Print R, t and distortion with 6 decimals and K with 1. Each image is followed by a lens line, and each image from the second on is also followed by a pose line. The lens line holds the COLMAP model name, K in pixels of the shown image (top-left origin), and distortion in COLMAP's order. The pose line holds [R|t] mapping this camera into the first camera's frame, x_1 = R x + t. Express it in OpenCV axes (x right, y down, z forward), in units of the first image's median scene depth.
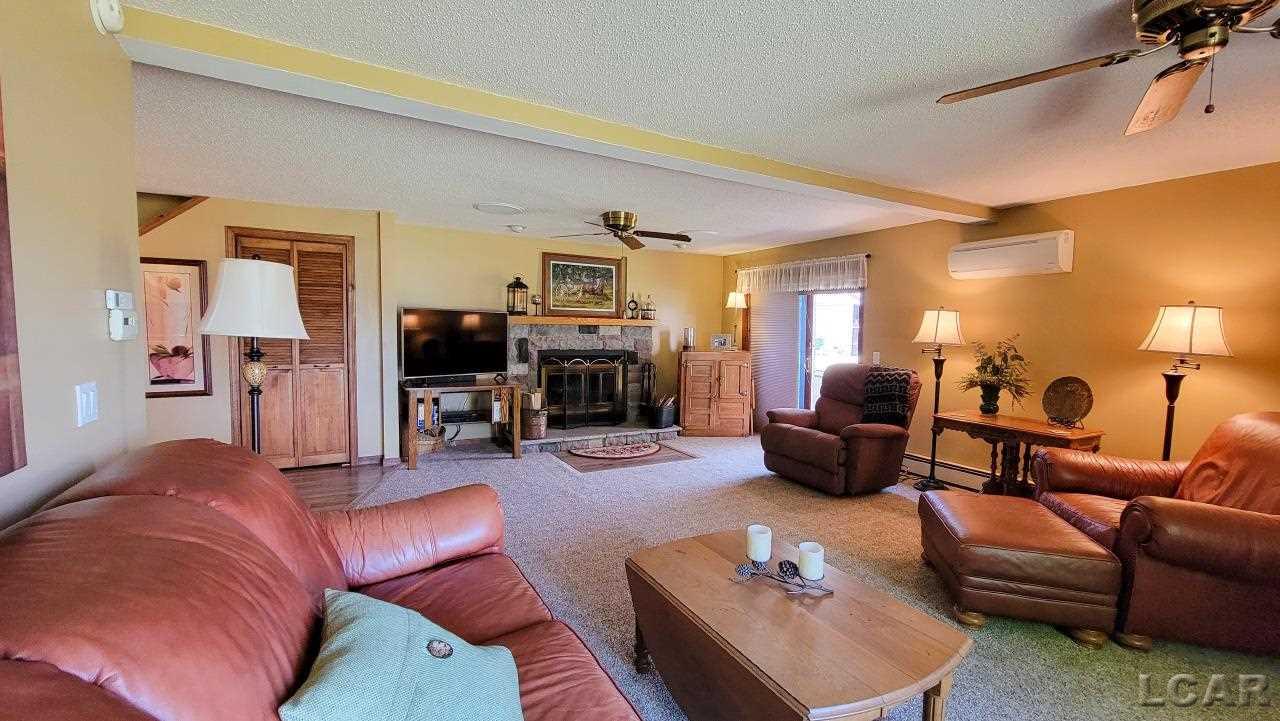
lens RADIAL K [[525.6, 0, 639.8], [0, 525.6, 362.4], [0, 0, 1]] dist [-0.002726, -0.000741]
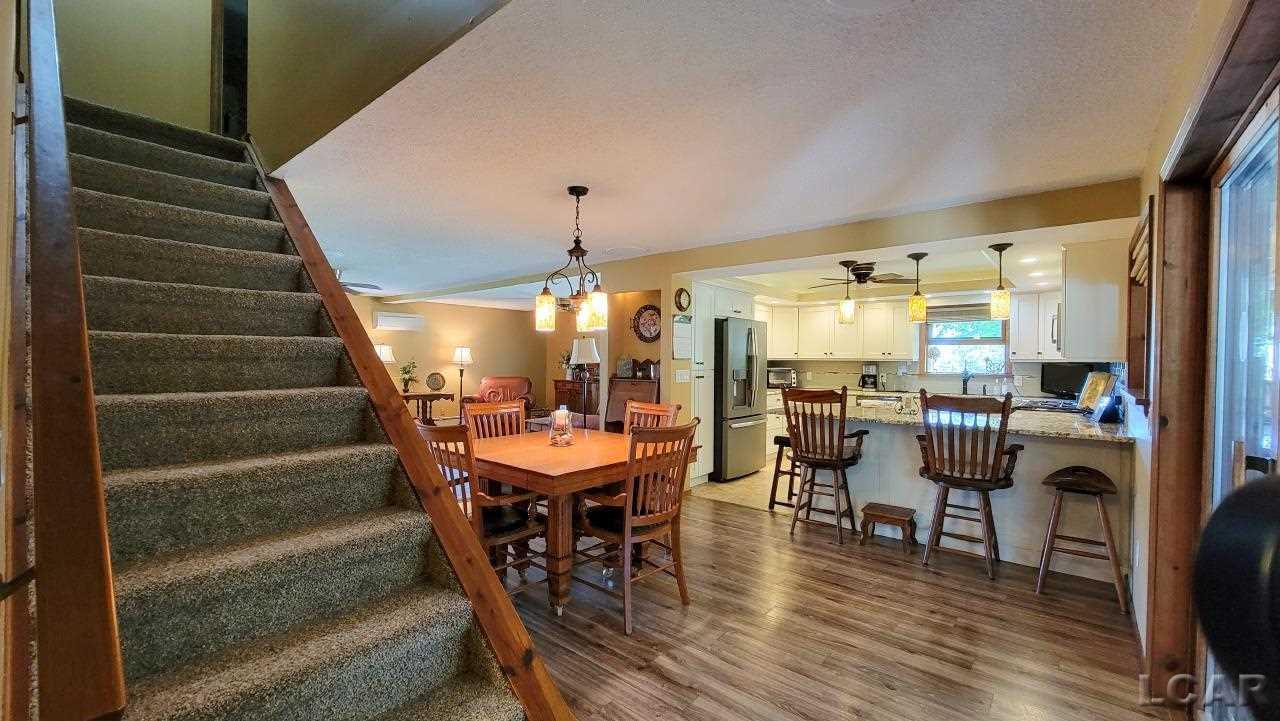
lens RADIAL K [[525.6, 0, 639.8], [0, 525.6, 362.4], [0, 0, 1]] dist [-0.002726, -0.000741]
pose [[-0.361958, -0.026116, 0.931829, -1.204029], [0.047708, 0.997779, 0.046496, -0.058644], [-0.930973, 0.061285, -0.359908, 0.597083]]
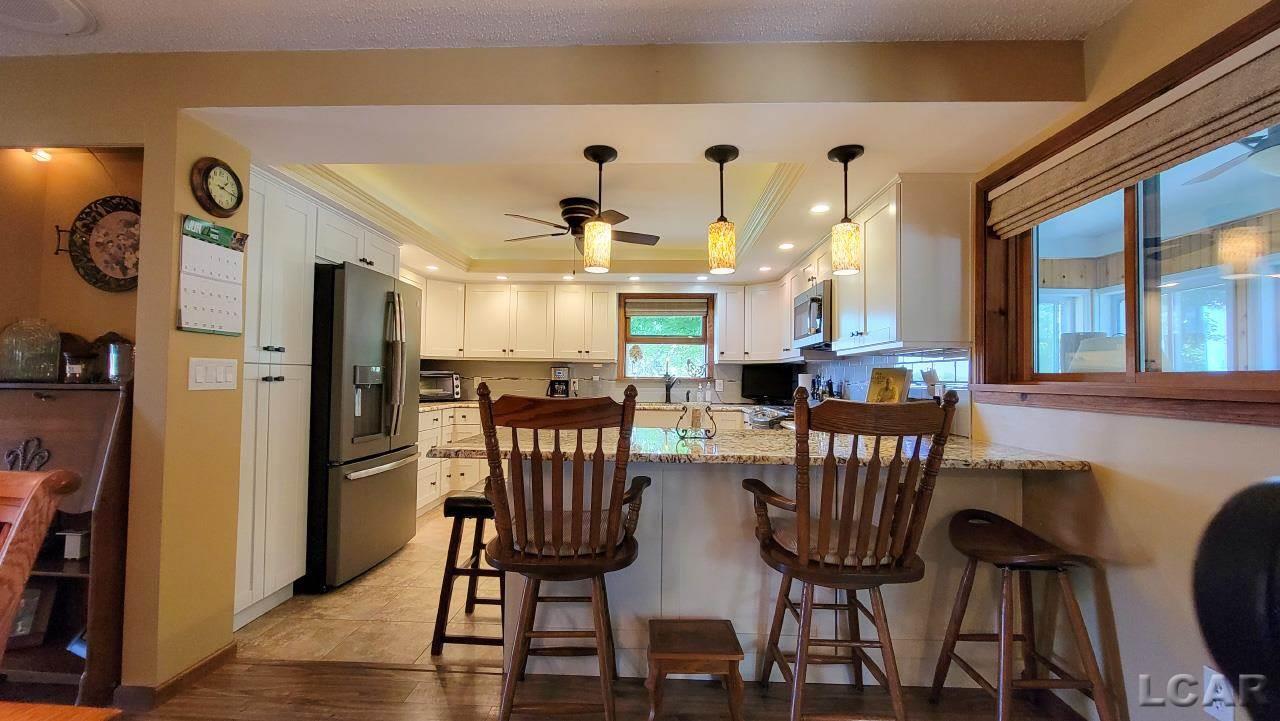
lens RADIAL K [[525.6, 0, 639.8], [0, 525.6, 362.4], [0, 0, 1]] dist [-0.002726, -0.000741]
pose [[-0.857242, -0.013371, 0.514739, -0.850648], [0.006392, 0.999309, 0.036603, -0.011663], [-0.514873, 0.034668, -0.856565, 0.375467]]
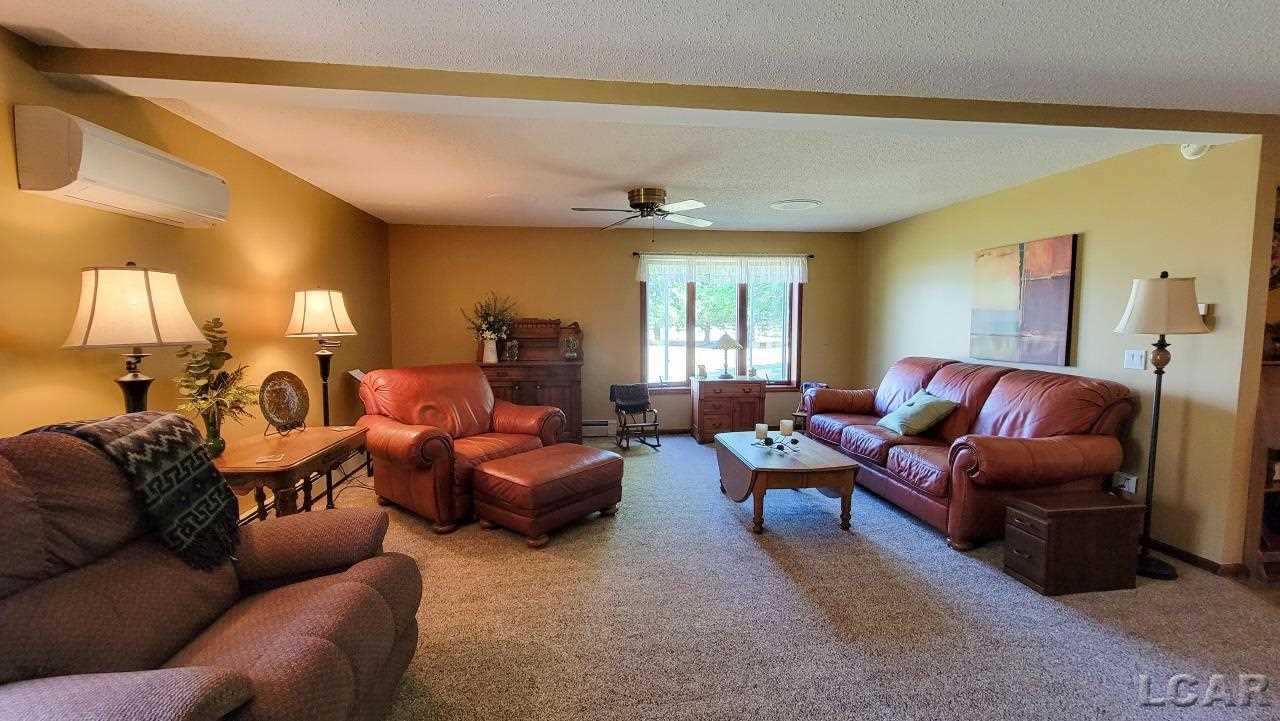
lens RADIAL K [[525.6, 0, 639.8], [0, 525.6, 362.4], [0, 0, 1]] dist [-0.002726, -0.000741]
pose [[-0.928372, -0.047905, 0.368552, 0.003017], [0.009415, 0.988308, 0.152180, -0.063337], [-0.371534, 0.144750, -0.917066, 0.923693]]
